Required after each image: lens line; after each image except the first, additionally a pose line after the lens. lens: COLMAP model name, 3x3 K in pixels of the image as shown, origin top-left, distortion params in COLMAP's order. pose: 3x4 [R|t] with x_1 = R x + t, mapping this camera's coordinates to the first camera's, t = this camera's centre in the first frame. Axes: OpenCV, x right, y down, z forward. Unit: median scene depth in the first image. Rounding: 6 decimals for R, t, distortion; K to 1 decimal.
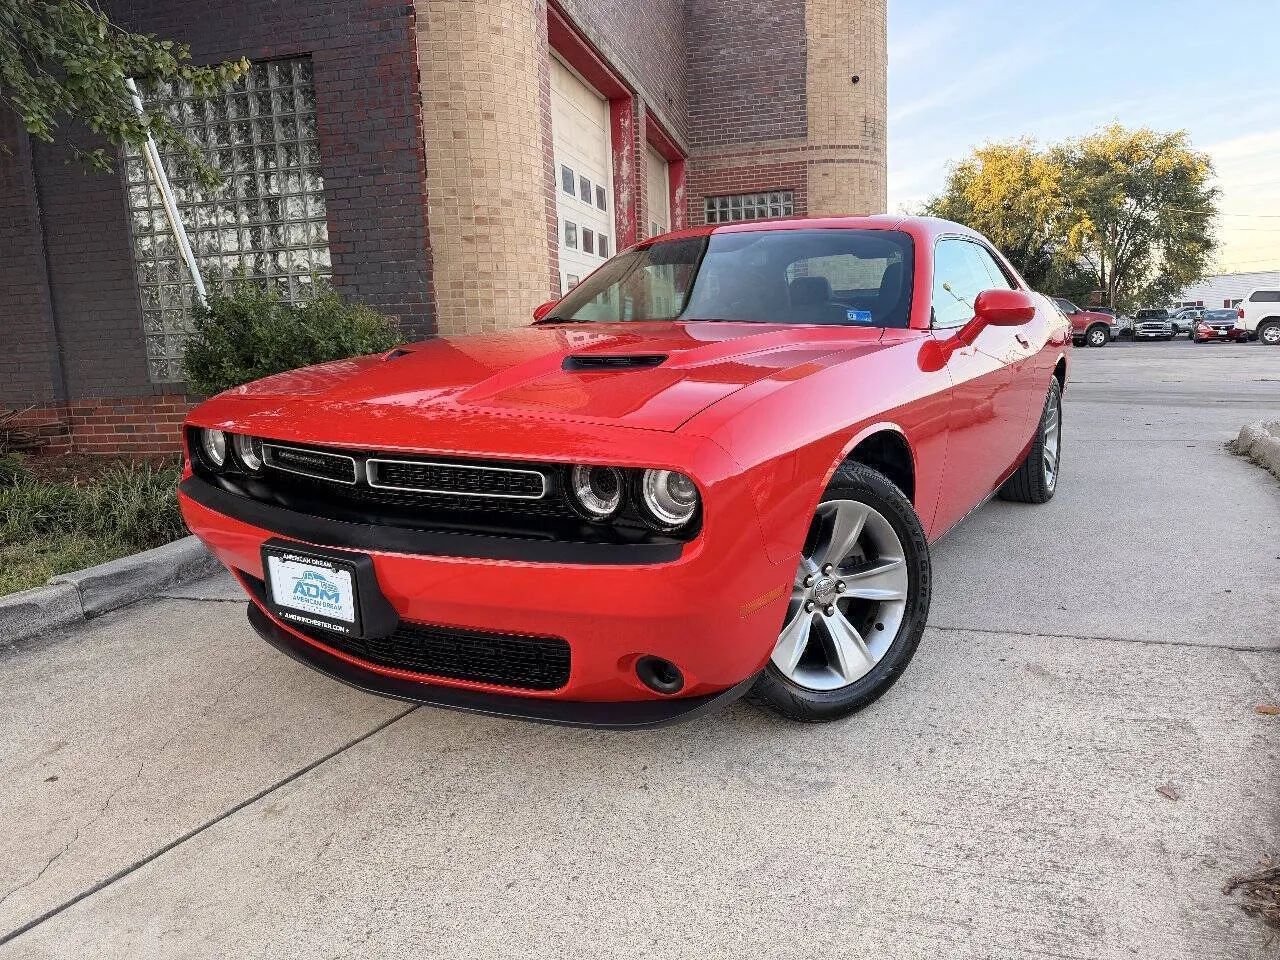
lens RADIAL K [[906.1, 0, 652.3], [0, 906.1, 483.2], [0, 0, 1]] dist [0.040394, -0.046277]
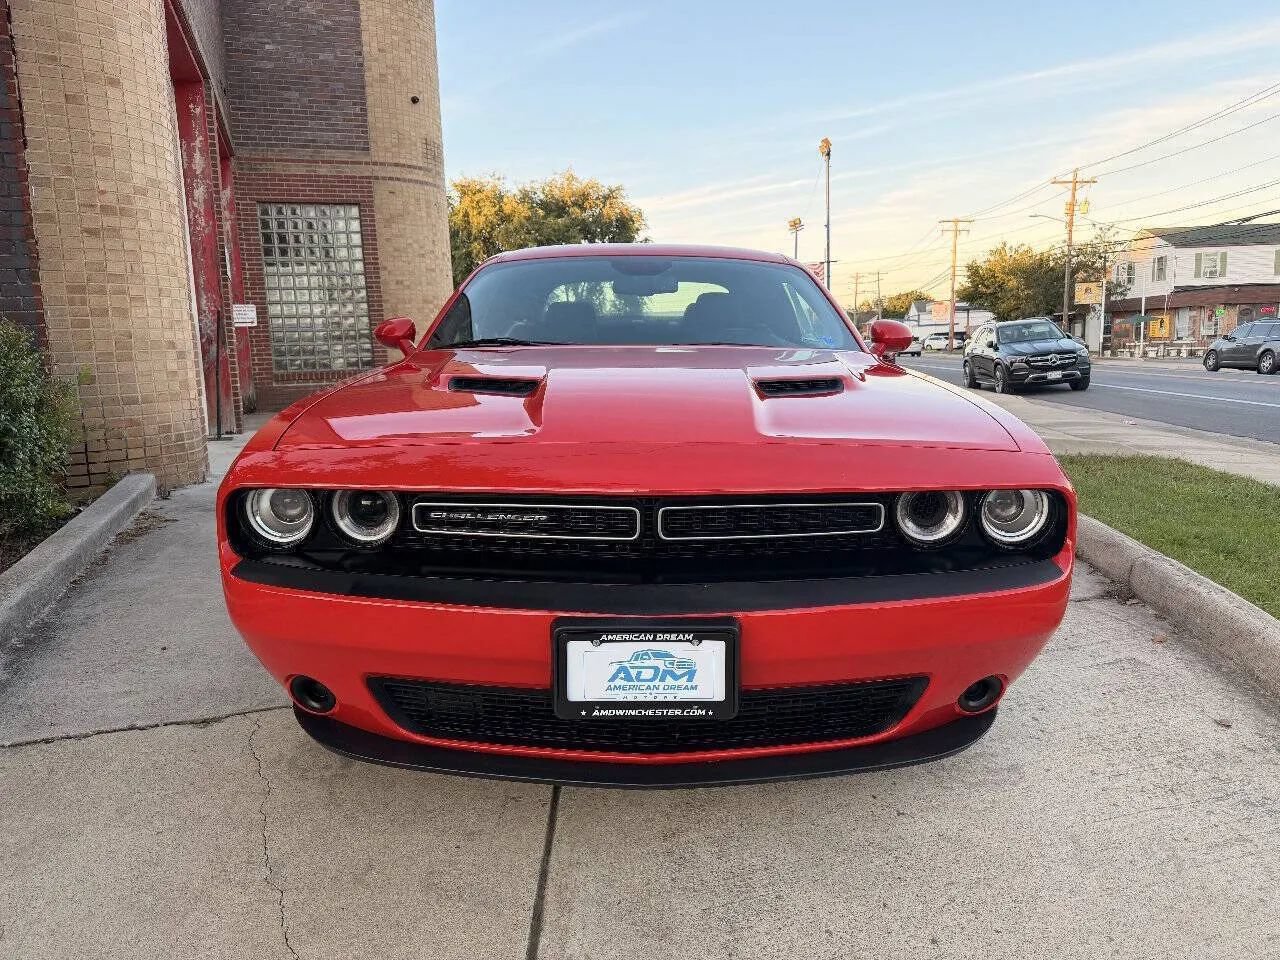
lens RADIAL K [[906.1, 0, 643.9], [0, 906.1, 482.0], [0, 0, 1]] dist [0.040394, -0.046277]
pose [[0.849232, -0.063442, 0.524194, -0.226126], [0.076432, 0.997070, -0.003152, -0.014034], [-0.522458, 0.042742, 0.851593, 0.088548]]
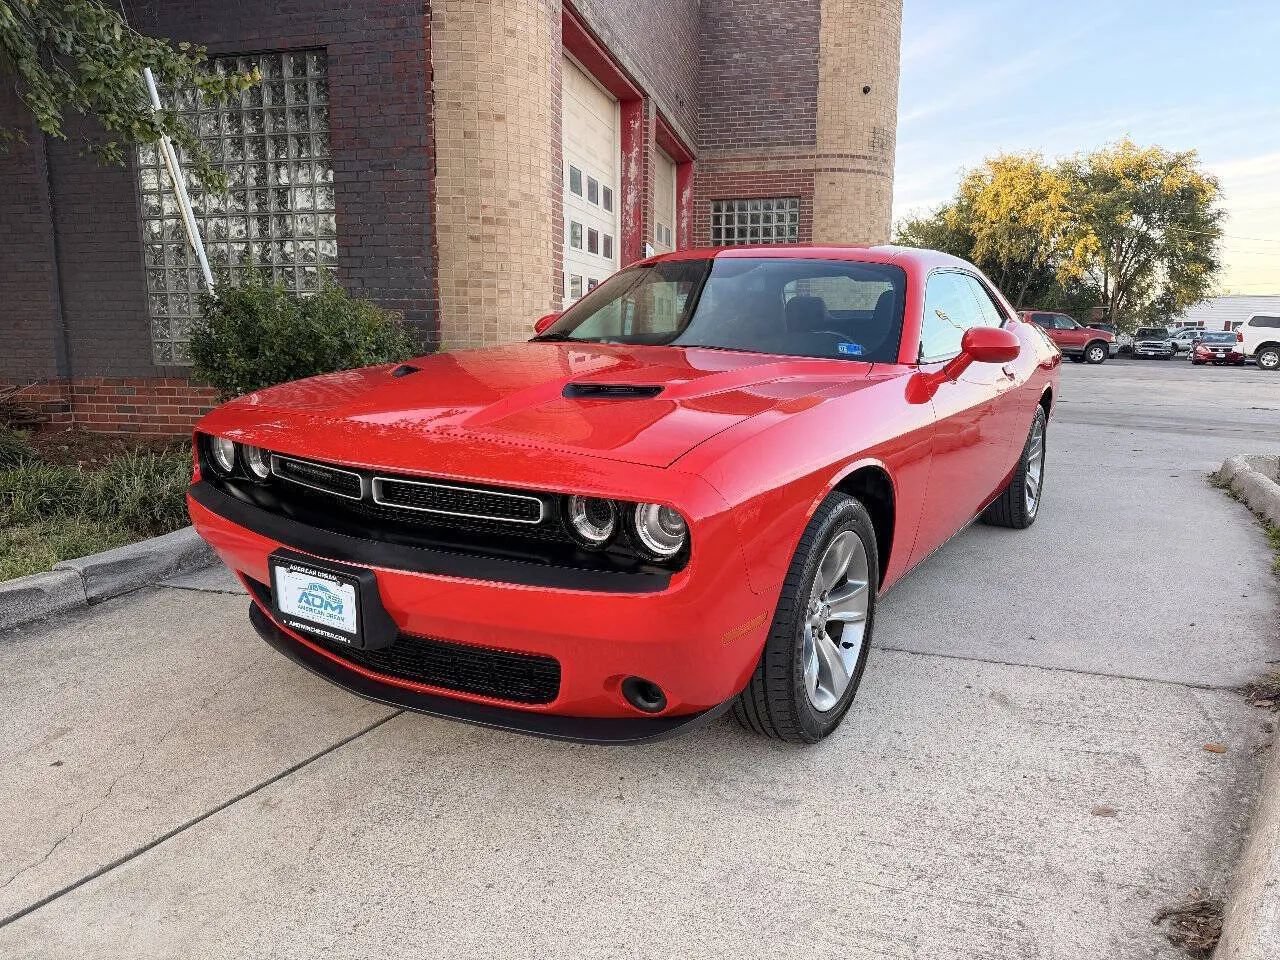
lens RADIAL K [[906.1, 0, 652.7], [0, 906.1, 489.7], [0, 0, 1]] dist [0.040394, -0.046277]
pose [[0.998923, 0.045882, 0.006859, 0.001529], [-0.045974, 0.998847, 0.013859, -0.012465], [-0.006215, -0.014160, 0.999880, -0.016818]]
